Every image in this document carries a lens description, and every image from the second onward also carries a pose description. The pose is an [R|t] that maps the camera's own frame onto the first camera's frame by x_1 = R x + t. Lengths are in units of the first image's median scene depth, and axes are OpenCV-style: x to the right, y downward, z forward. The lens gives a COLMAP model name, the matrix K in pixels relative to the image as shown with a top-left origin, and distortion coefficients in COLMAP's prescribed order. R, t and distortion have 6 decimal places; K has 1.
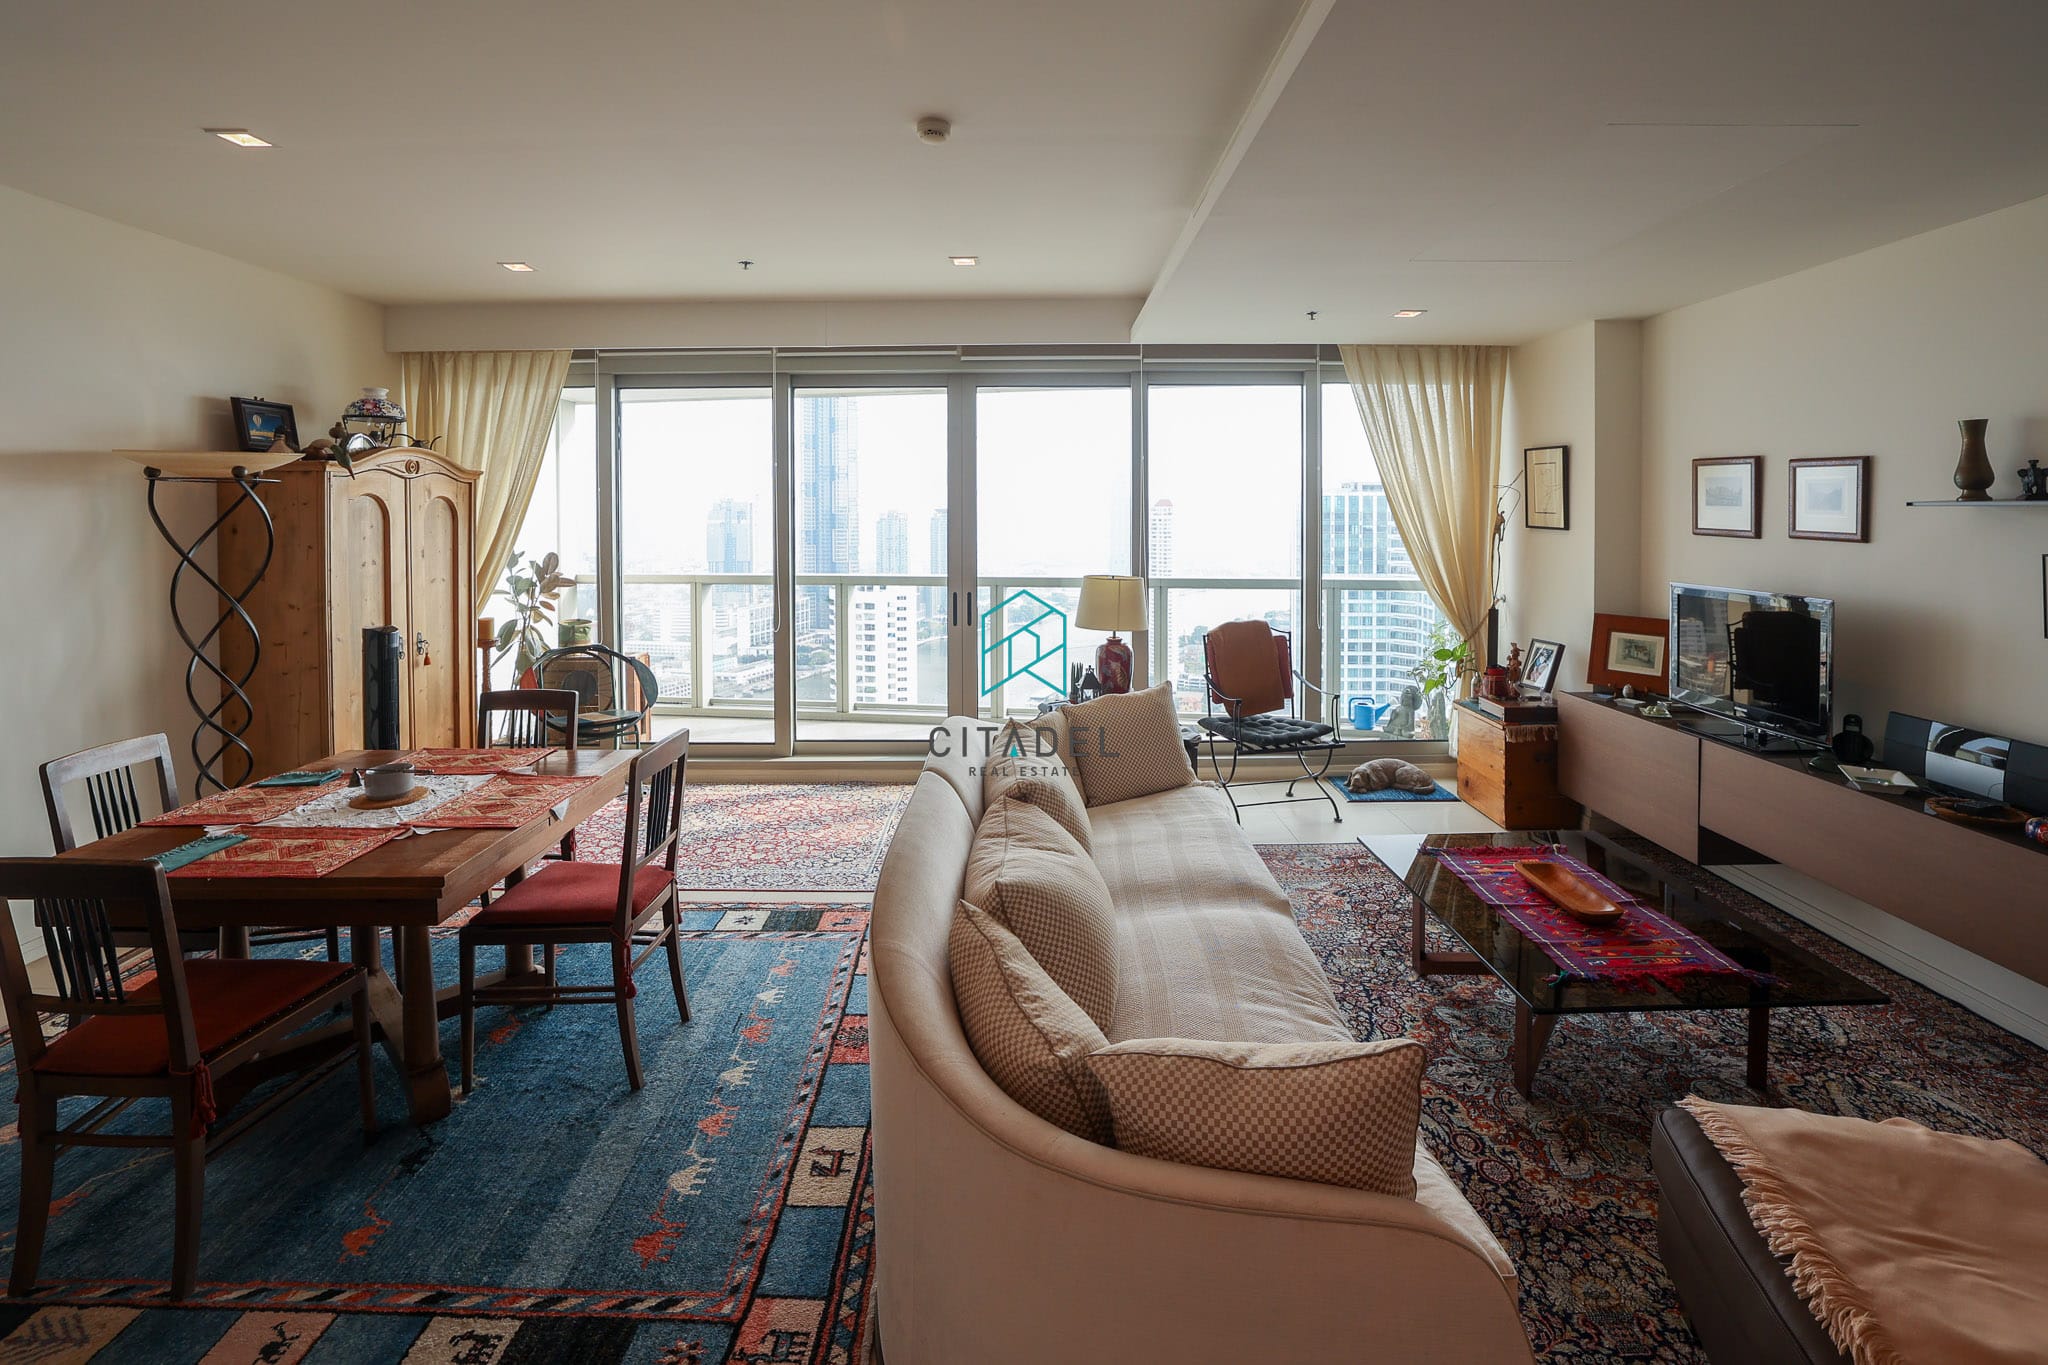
lens RADIAL K [[924.4, 0, 1029.7], [0, 924.4, 537.5], [0, 0, 1]] dist [-0.026200, 0.001165]
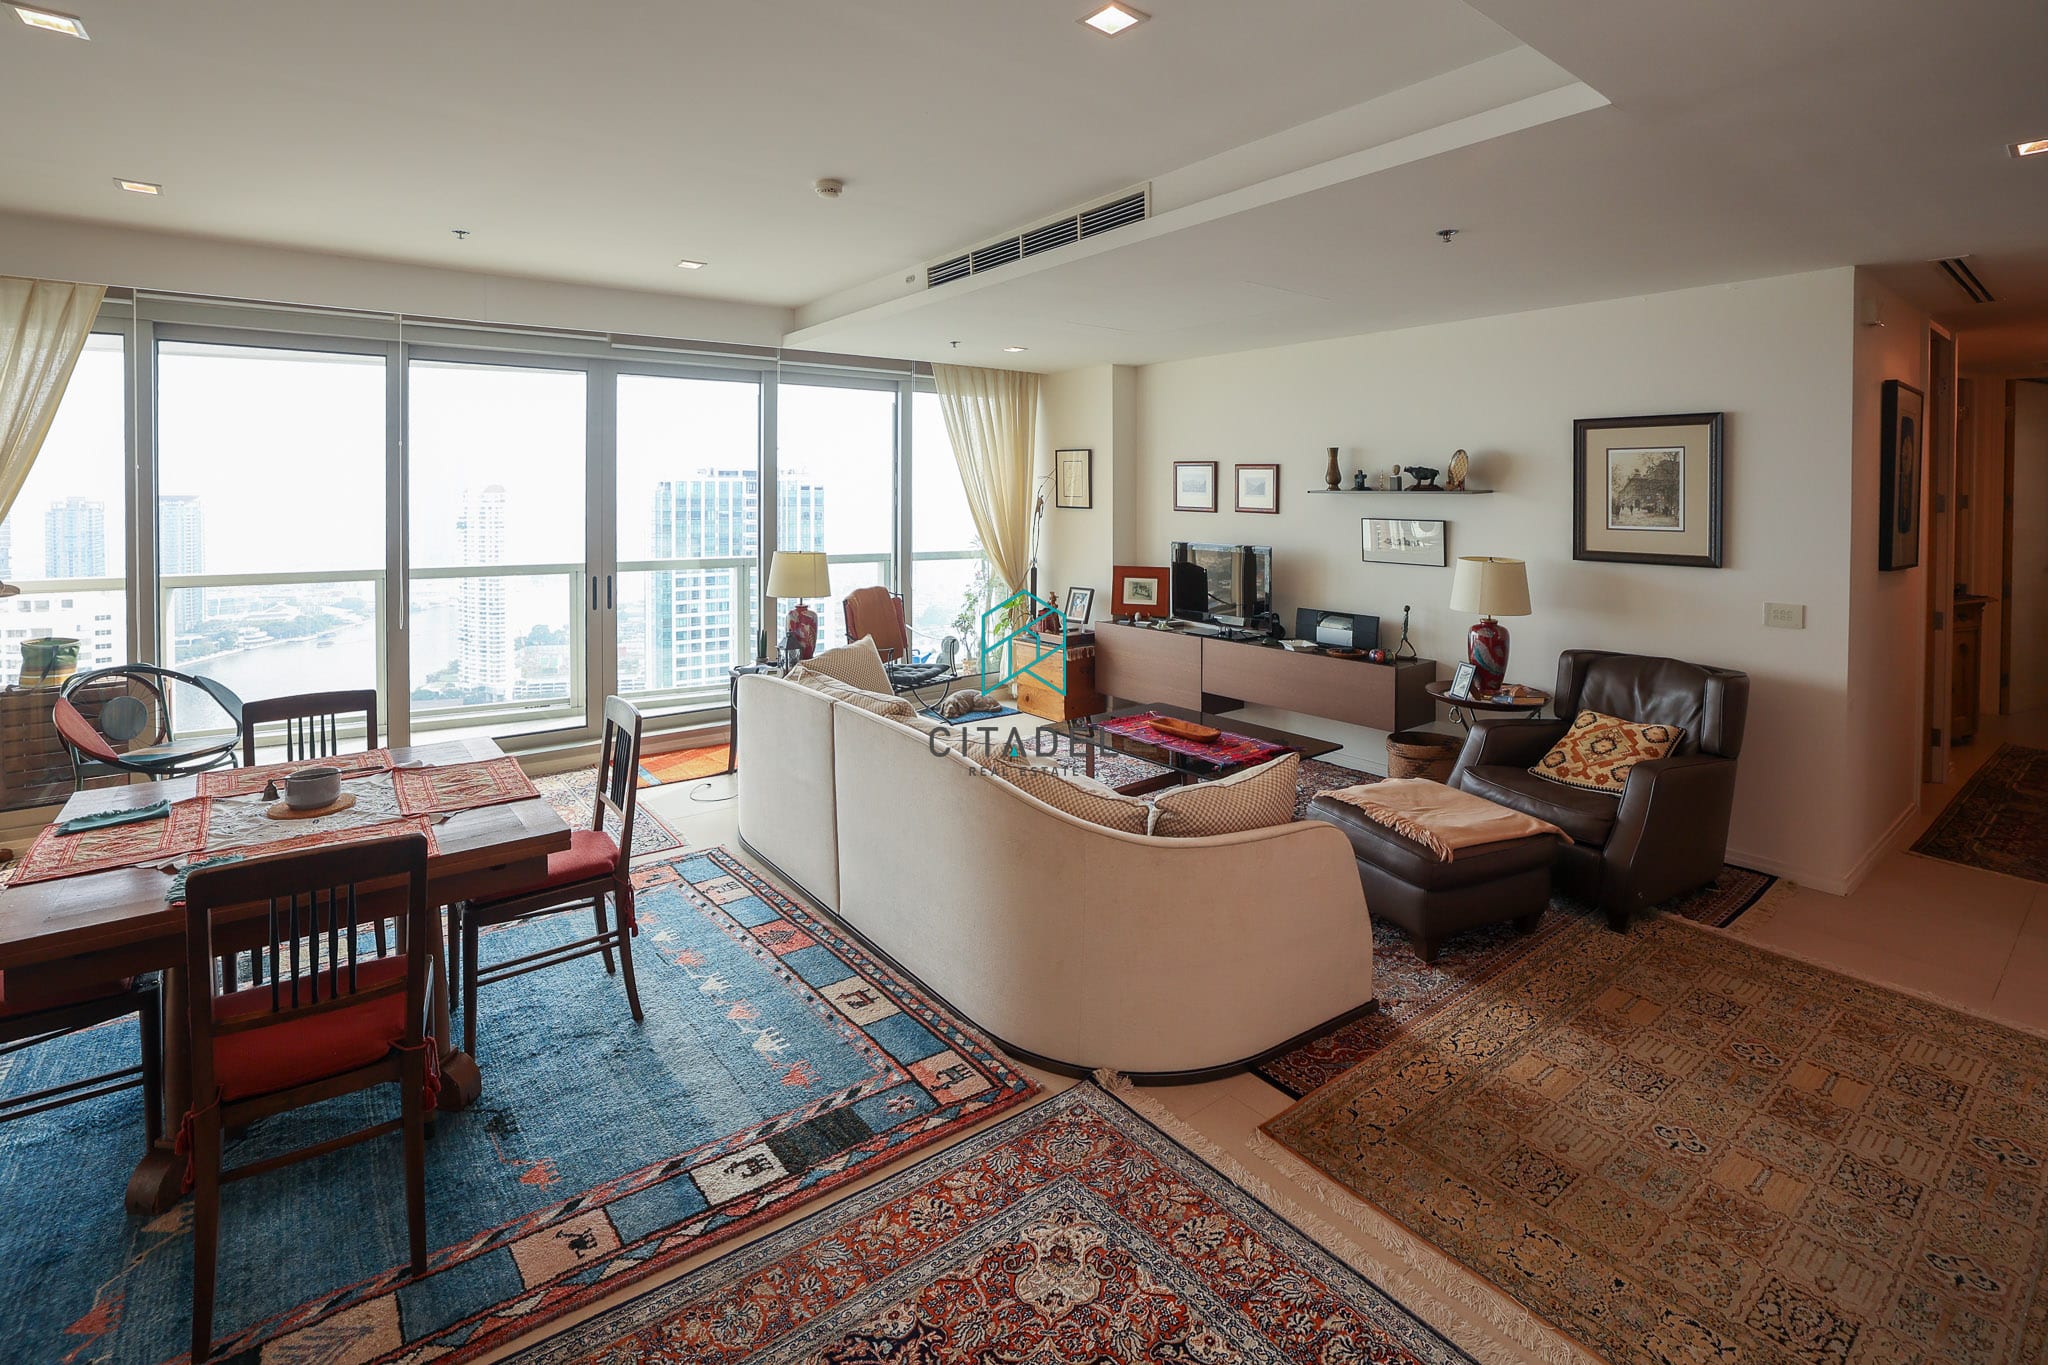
lens RADIAL K [[947.7, 0, 999.9], [0, 947.7, 500.2], [0, 0, 1]] dist [-0.034824, 0.000682]
pose [[0.800068, 0.000126, 0.599909, -0.424883], [0.014534, 0.999702, -0.019592, 0.005560], [-0.599733, 0.024394, 0.799828, -0.096619]]
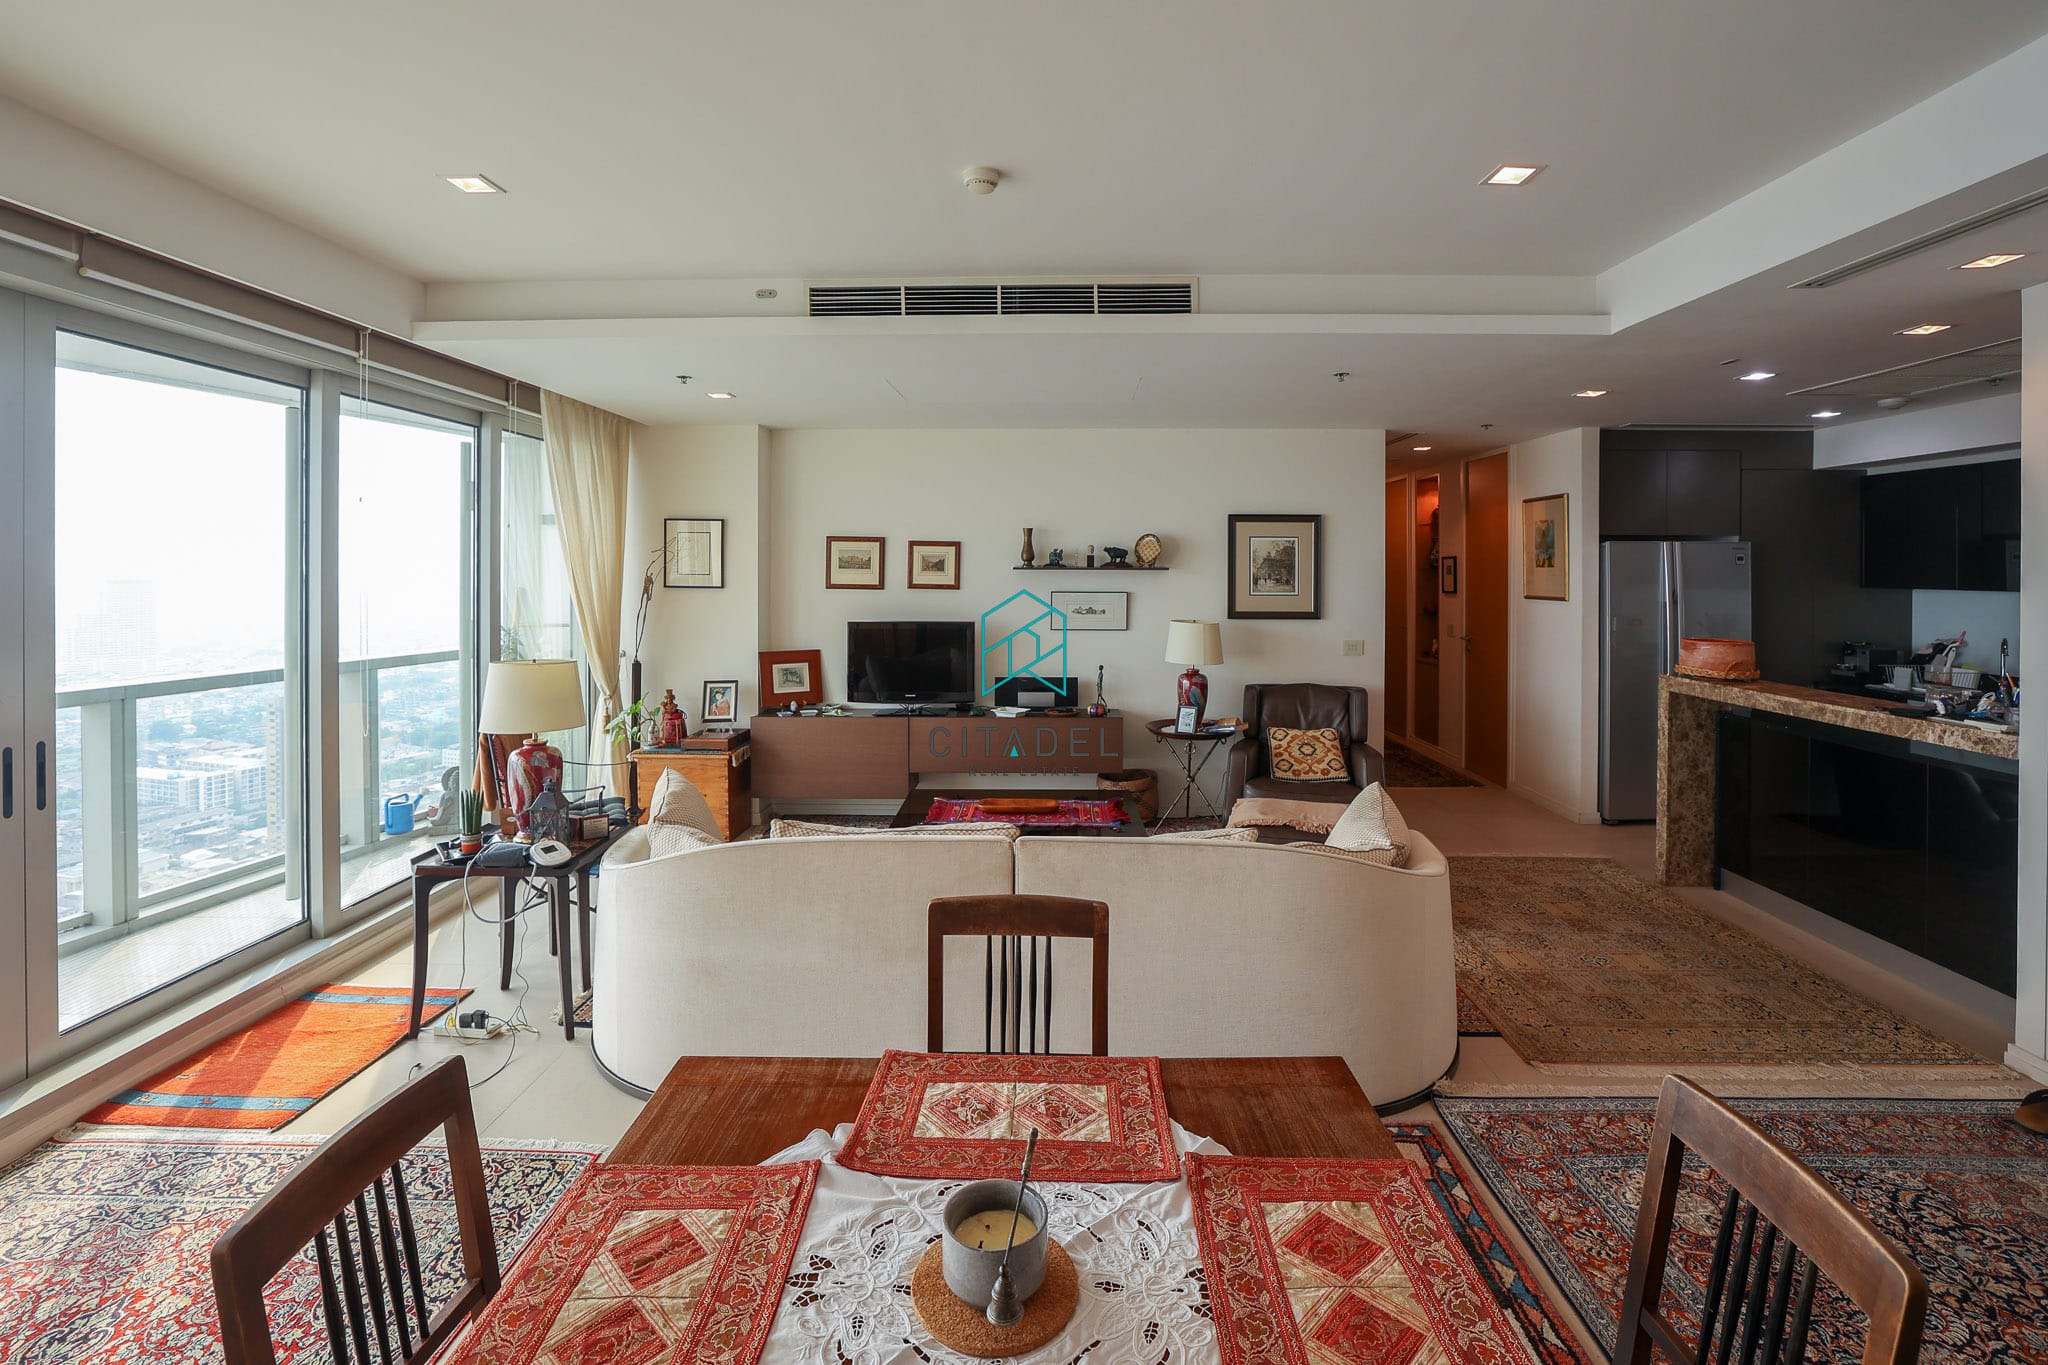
lens RADIAL K [[928.7, 0, 1028.2], [0, 928.7, 572.4], [0, 0, 1]] dist [-0.037254, 0.000304]
pose [[0.021334, -0.005231, 0.999759, -0.665927], [0.031853, 0.999482, 0.004549, -0.022799], [-0.999265, 0.031748, 0.021490, 0.584471]]
